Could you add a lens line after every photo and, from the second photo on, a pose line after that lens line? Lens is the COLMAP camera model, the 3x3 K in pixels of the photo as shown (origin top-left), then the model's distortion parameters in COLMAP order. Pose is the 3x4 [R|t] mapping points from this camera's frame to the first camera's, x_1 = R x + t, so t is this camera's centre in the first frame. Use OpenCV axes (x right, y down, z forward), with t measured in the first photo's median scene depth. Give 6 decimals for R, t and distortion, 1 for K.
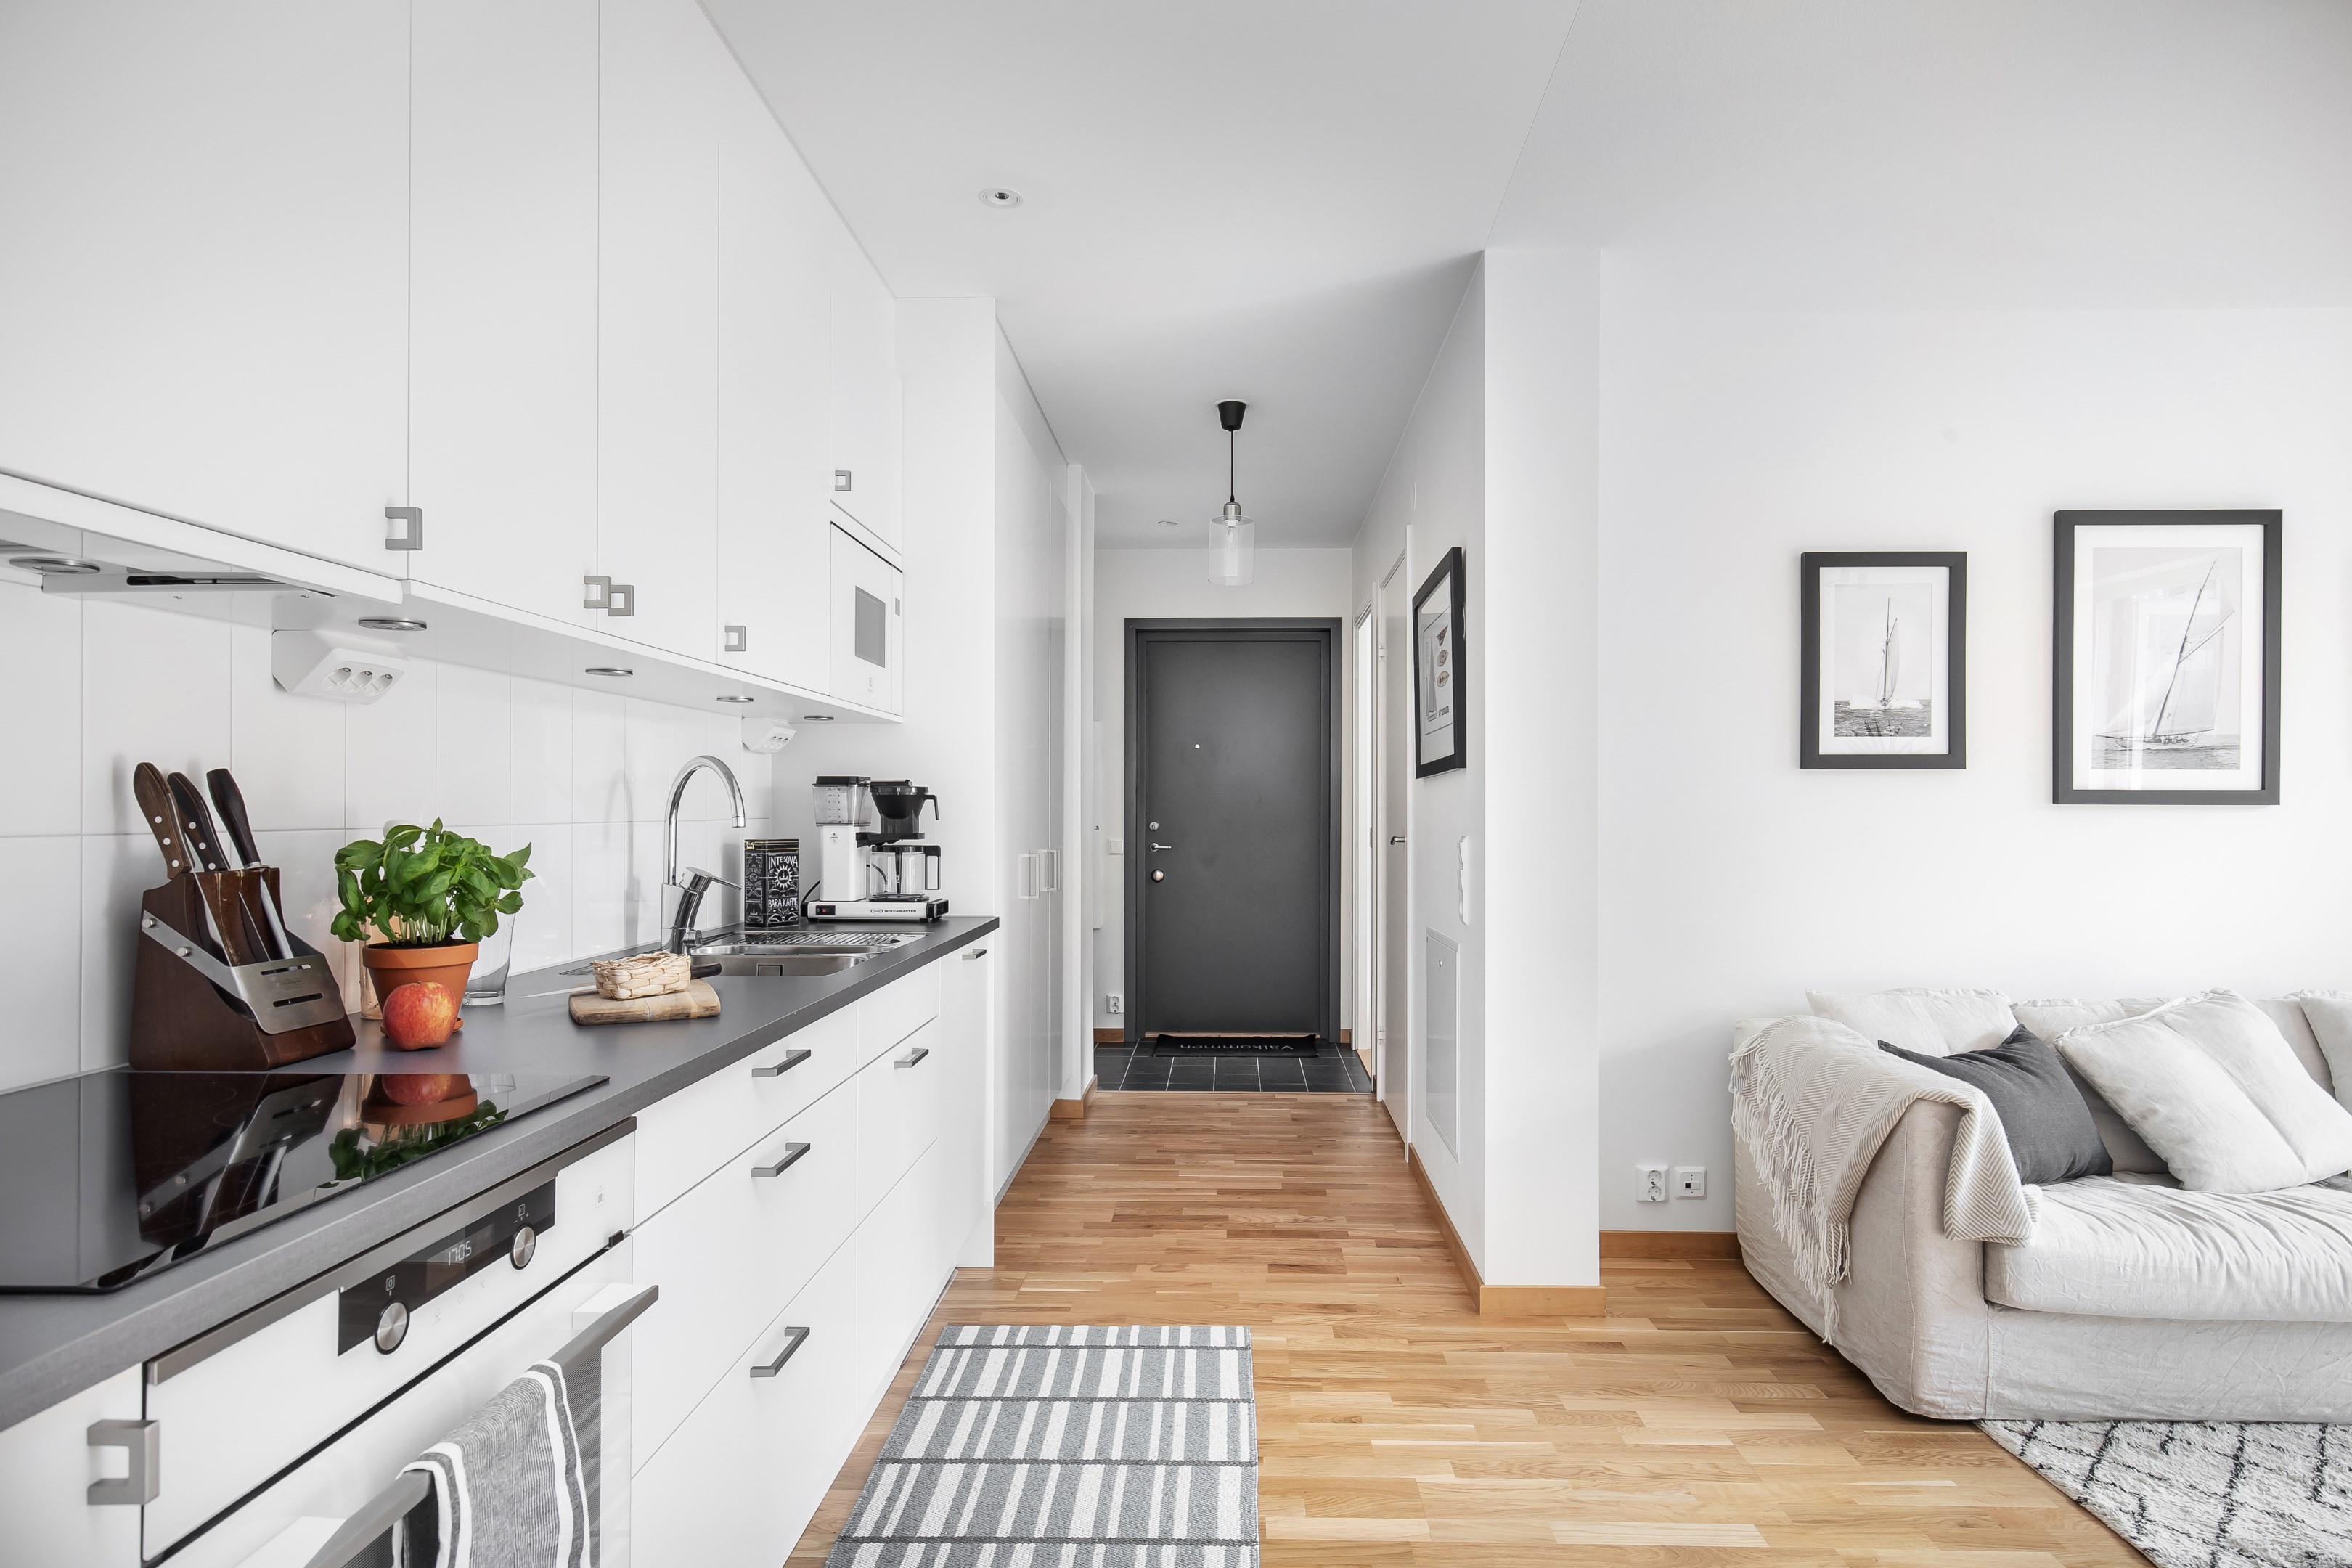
lens RADIAL K [[1302.0, 0, 1176.0], [0, 1302.0, 784.0], [0, 0, 1]] dist [-0.006088, -0.001551]
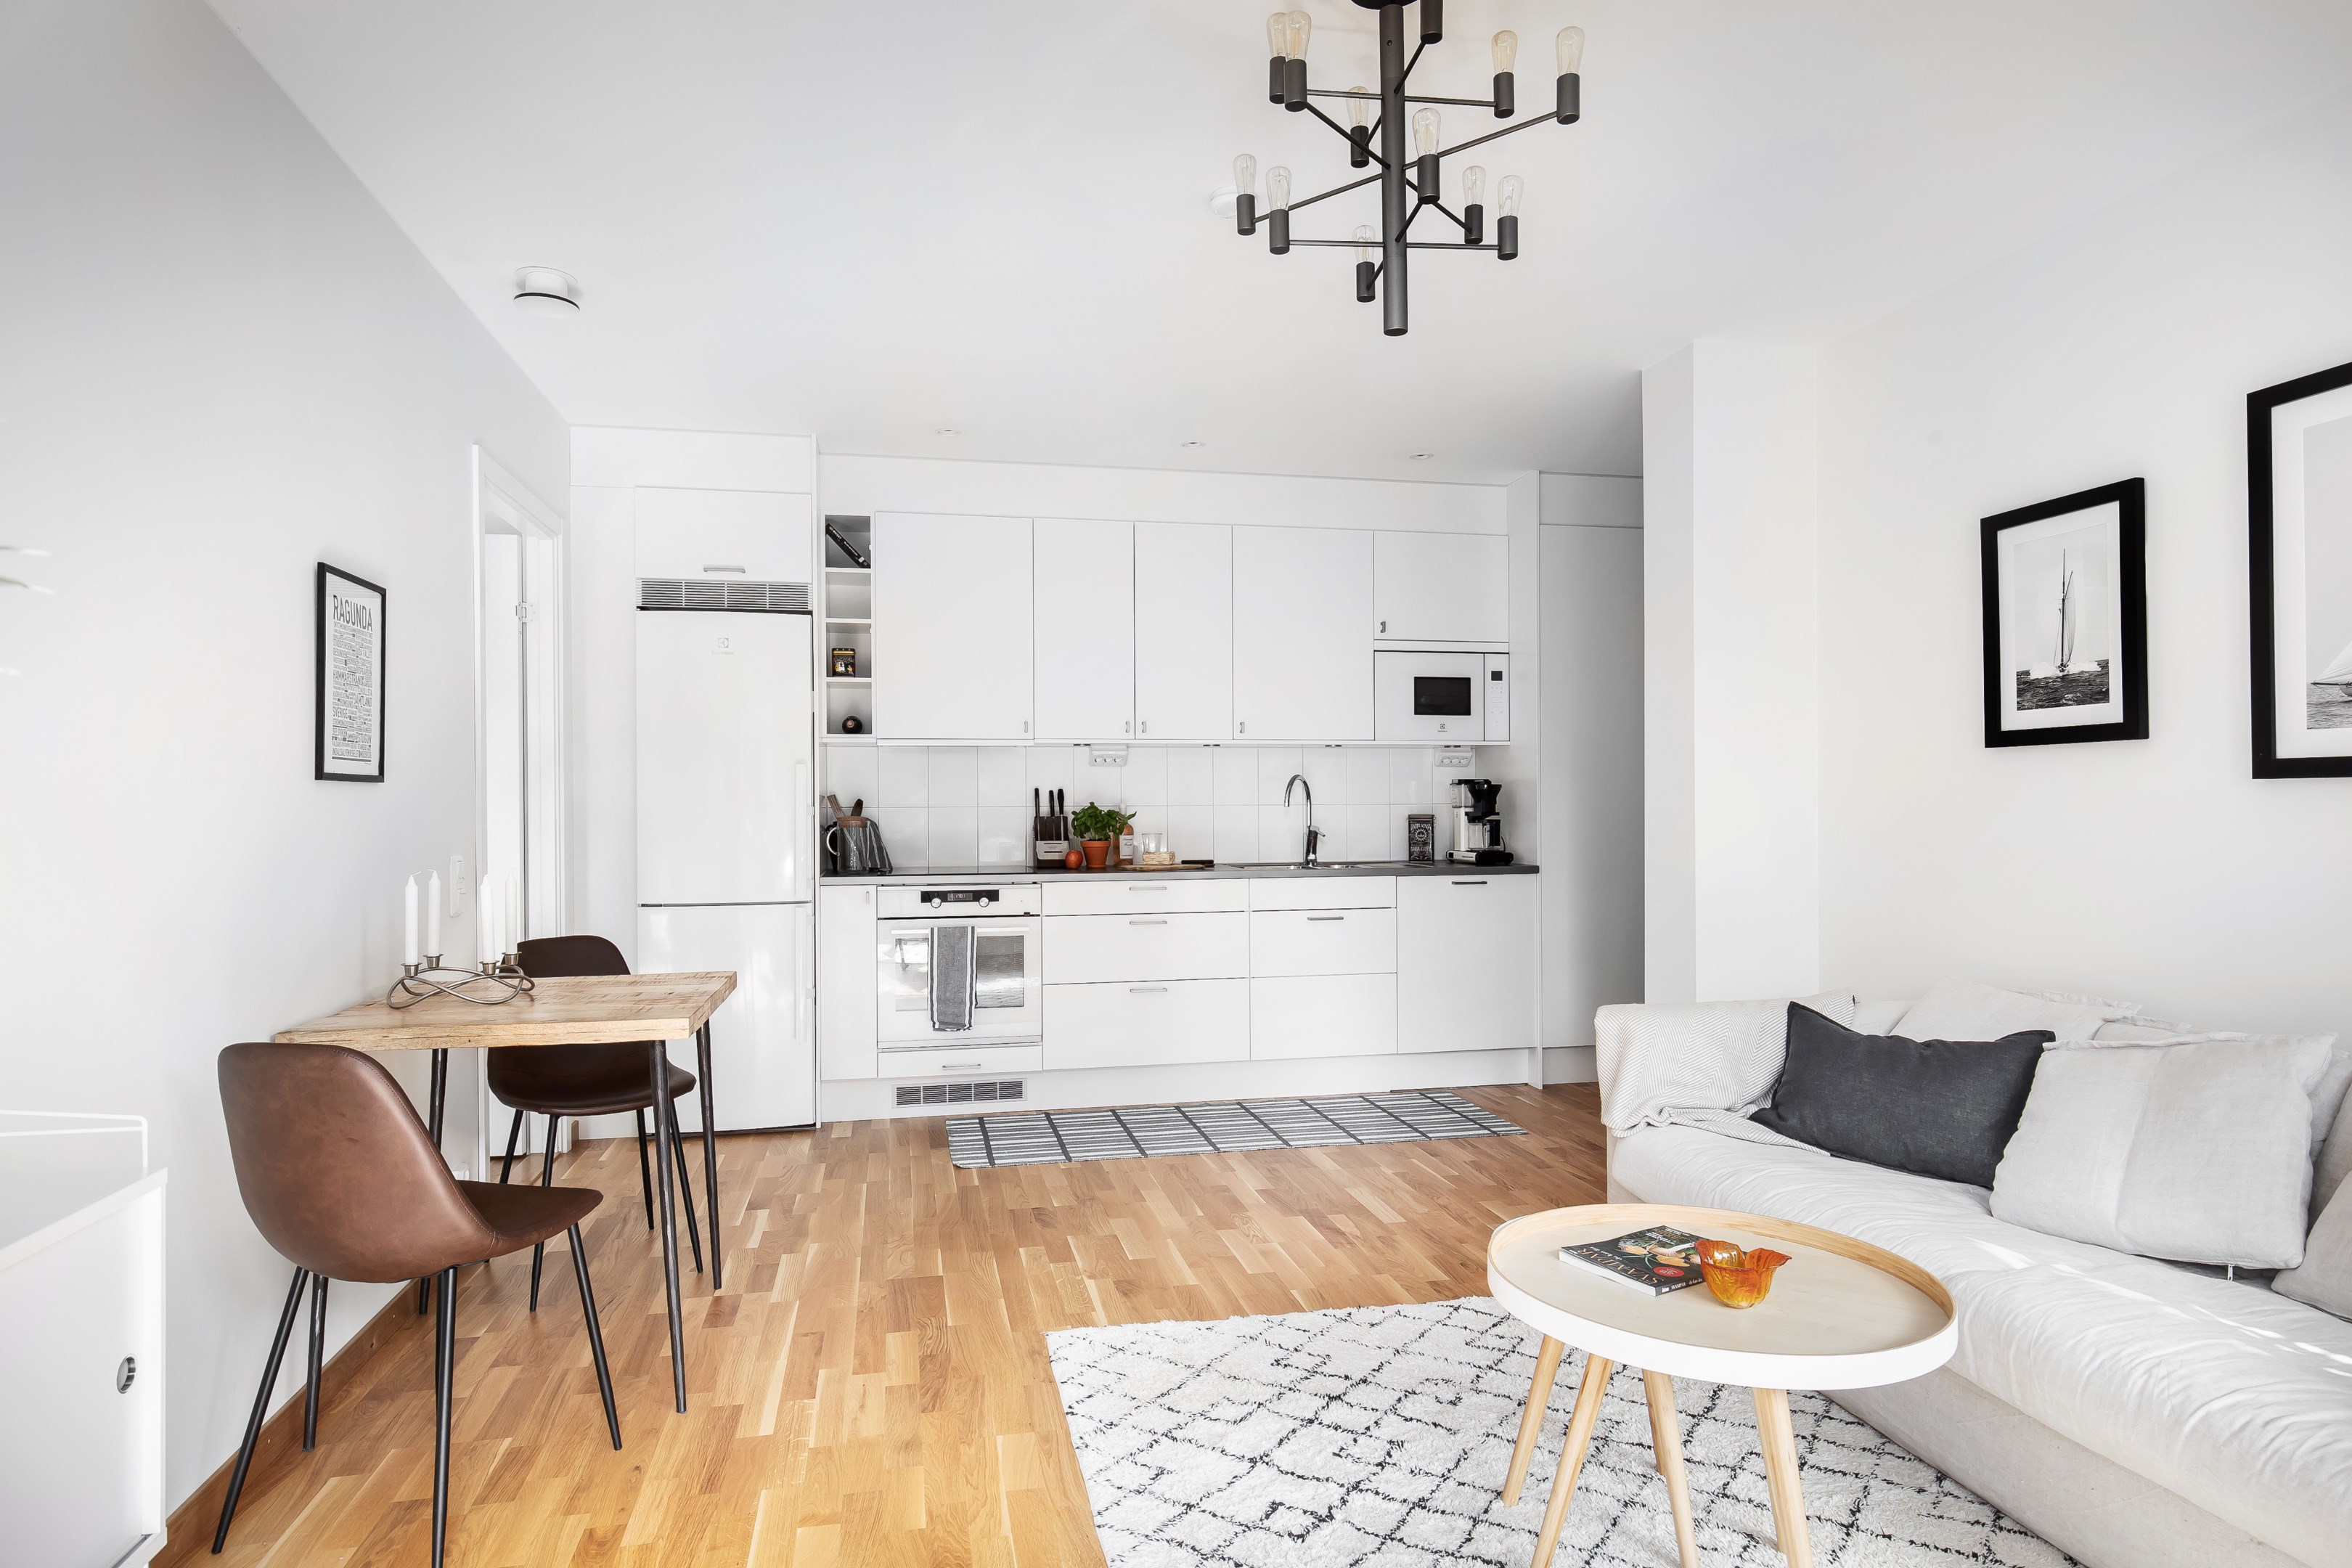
lens RADIAL K [[1302.0, 0, 1176.0], [0, 1302.0, 784.0], [0, 0, 1]] dist [-0.006088, -0.001551]
pose [[0.245433, -0.019902, -0.969209, 1.257369], [0.020741, 0.999668, -0.015275, 0.017341], [0.969192, -0.016354, 0.245765, 0.194537]]
